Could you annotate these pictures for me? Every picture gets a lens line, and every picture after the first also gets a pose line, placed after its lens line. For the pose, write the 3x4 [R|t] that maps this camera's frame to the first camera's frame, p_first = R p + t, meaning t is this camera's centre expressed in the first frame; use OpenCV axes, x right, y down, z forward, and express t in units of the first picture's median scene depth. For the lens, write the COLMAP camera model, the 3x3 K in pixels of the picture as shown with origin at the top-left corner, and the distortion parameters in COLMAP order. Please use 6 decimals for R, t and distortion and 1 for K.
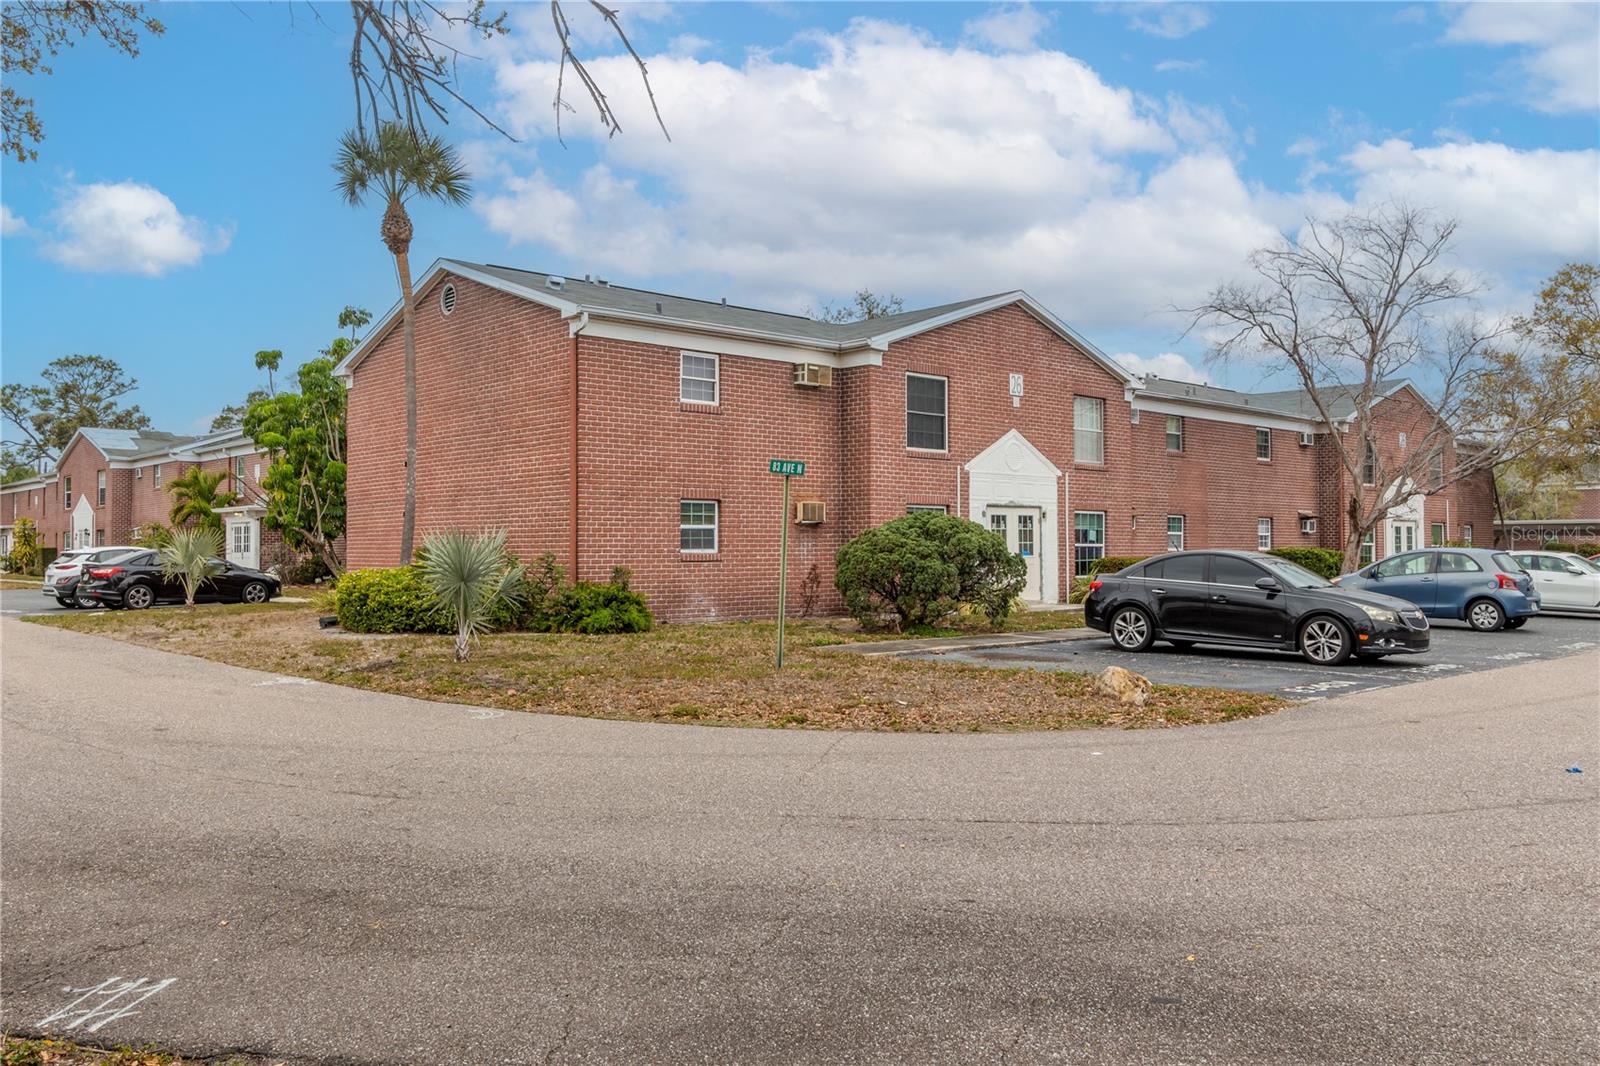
lens RADIAL K [[1277.4, 0, 799.2], [0, 1277.4, 499.6], [0, 0, 1]] dist [0.010363, 0.007143]
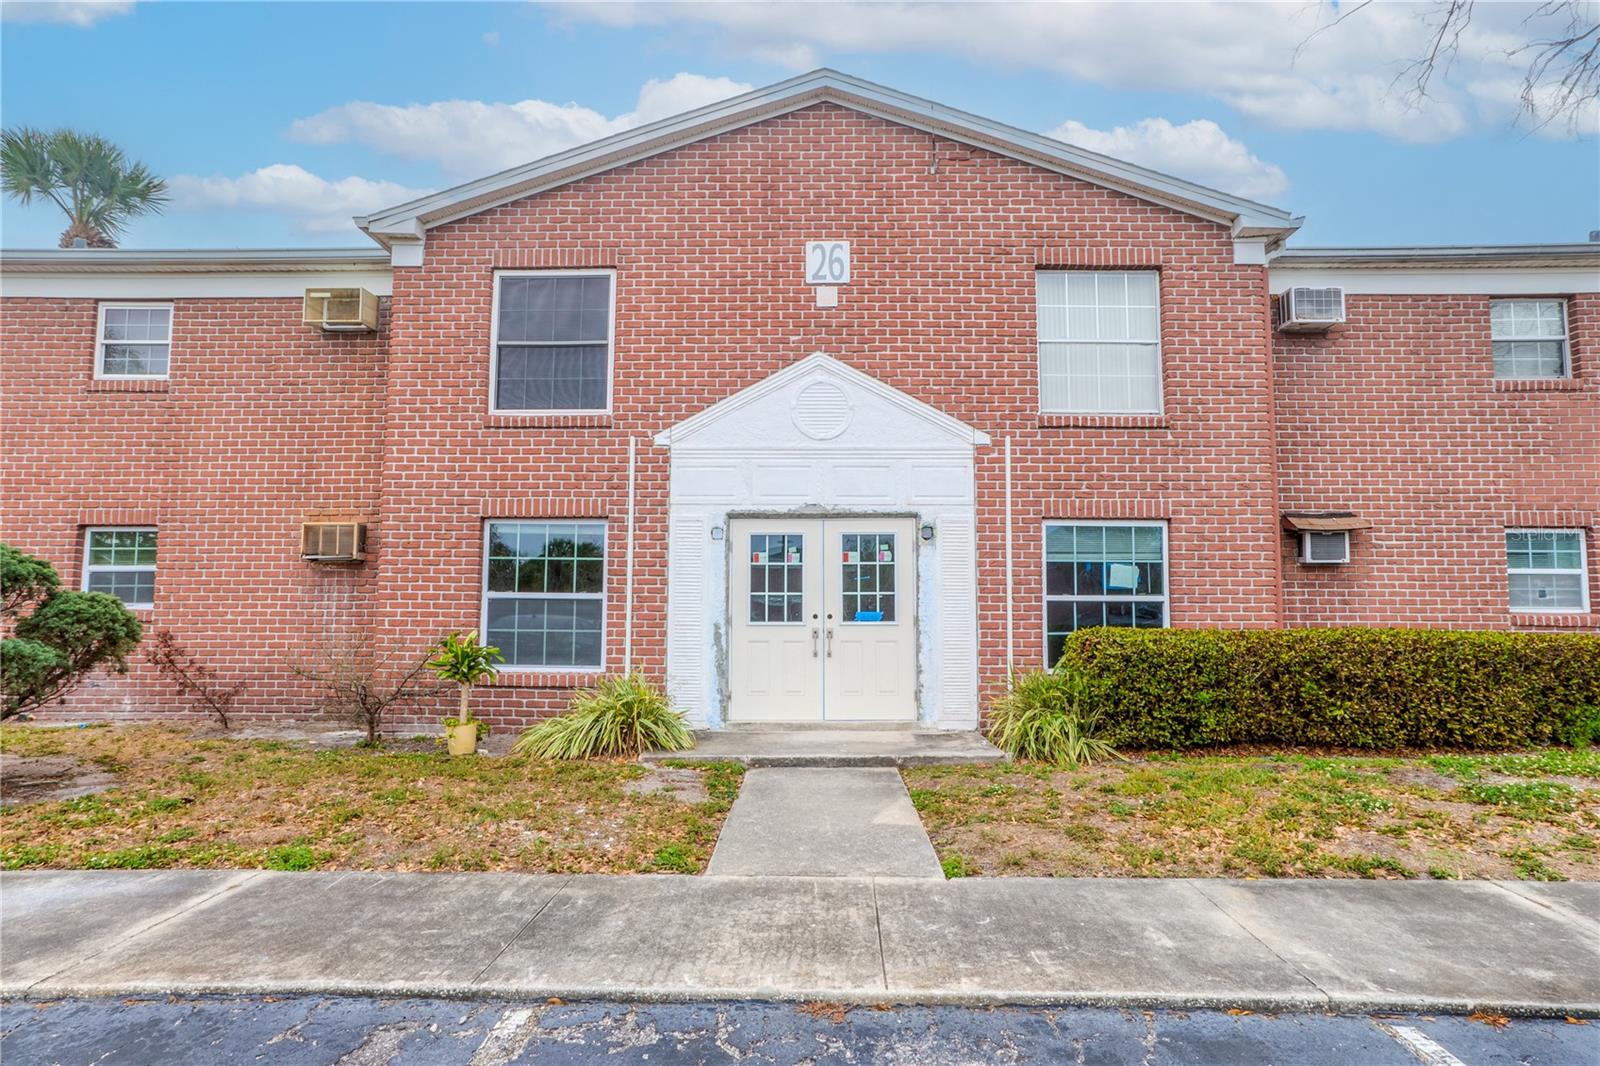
lens RADIAL K [[826.5, 0, 800.0], [0, 826.5, 533.0], [0, 0, 1]] dist [-0.032742, 0.000651]
pose [[0.722061, -0.060963, -0.689138, 0.360086], [0.022778, 0.997665, -0.064390, 0.030227], [0.691454, 0.030796, 0.721764, 0.755851]]
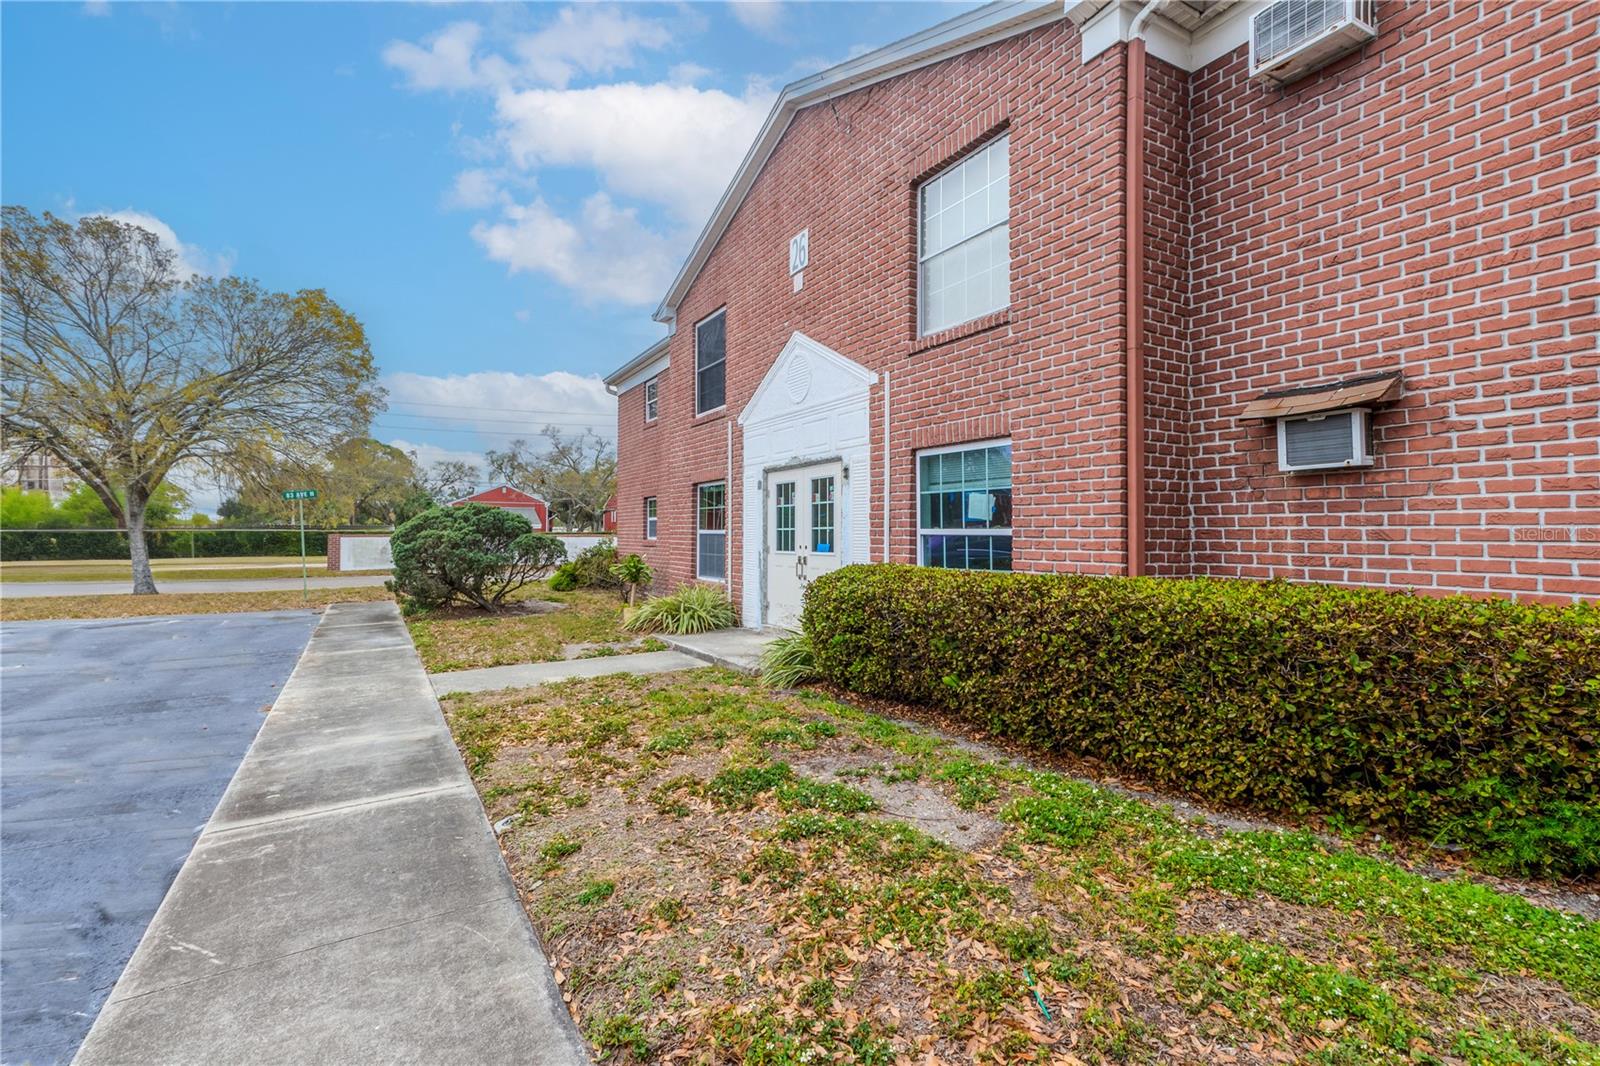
lens RADIAL K [[735.8, 0, 803.1], [0, 735.8, 504.6], [0, 0, 1]] dist [0.009654, -0.000133]
pose [[-0.221810, -0.034018, -0.974496, 0.475868], [0.041260, 0.998169, -0.044235, 0.036656], [0.974217, -0.050020, -0.220000, 1.044461]]
